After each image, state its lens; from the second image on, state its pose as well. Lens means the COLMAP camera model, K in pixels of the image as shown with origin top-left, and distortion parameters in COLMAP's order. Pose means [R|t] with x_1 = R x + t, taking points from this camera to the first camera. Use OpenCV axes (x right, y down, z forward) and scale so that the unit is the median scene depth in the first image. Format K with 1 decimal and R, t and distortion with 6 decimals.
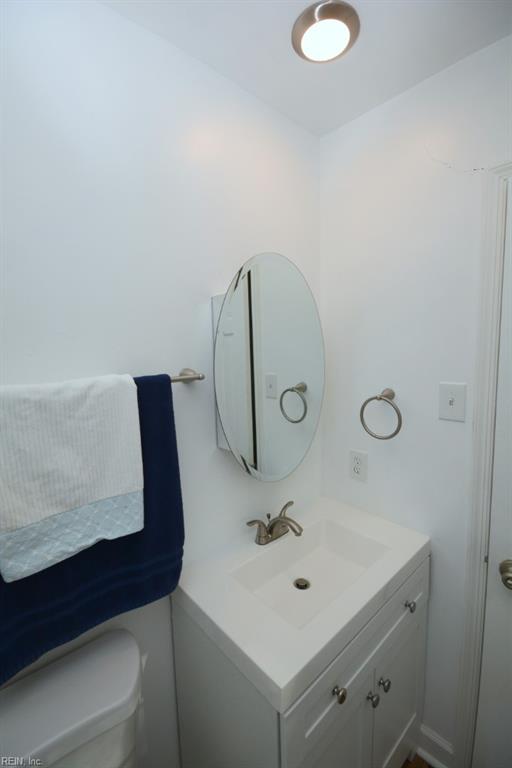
lens RADIAL K [[352.7, 0, 256.0], [0, 352.7, 384.0], [0, 0, 1]] dist [0.000649, -0.000577]
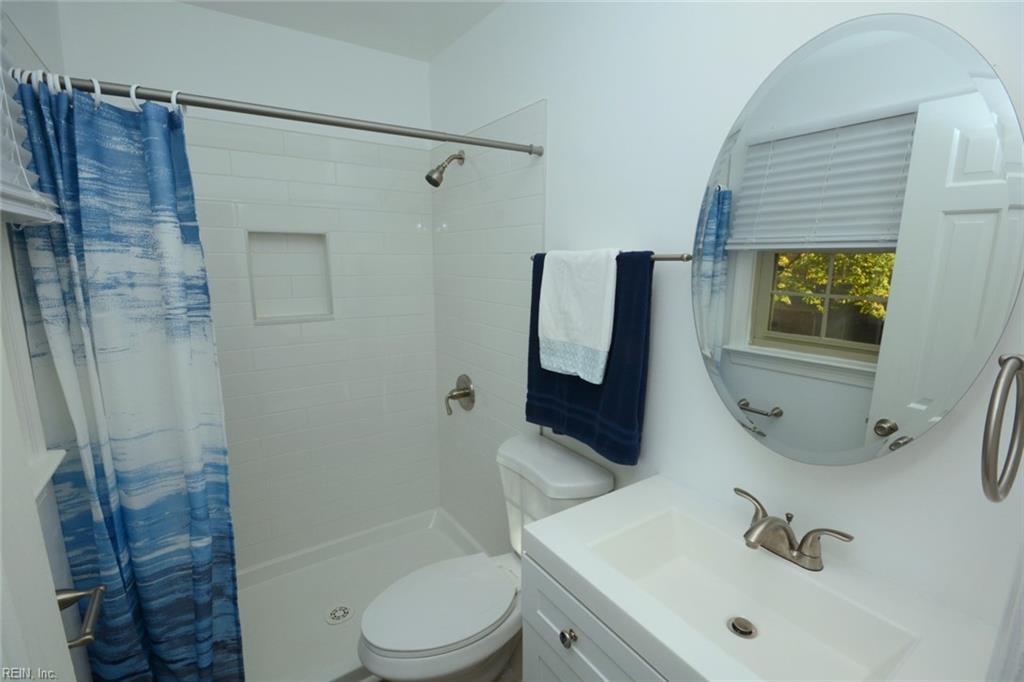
lens RADIAL K [[470.3, 0, 512.0], [0, 470.3, 341.0], [0, 0, 1]] dist [0.000649, -0.000577]
pose [[-0.159064, 0.207851, -0.965141, 1.284215], [-0.111240, 0.967589, 0.226711, -0.048786], [0.980981, 0.143423, -0.130787, 0.989731]]
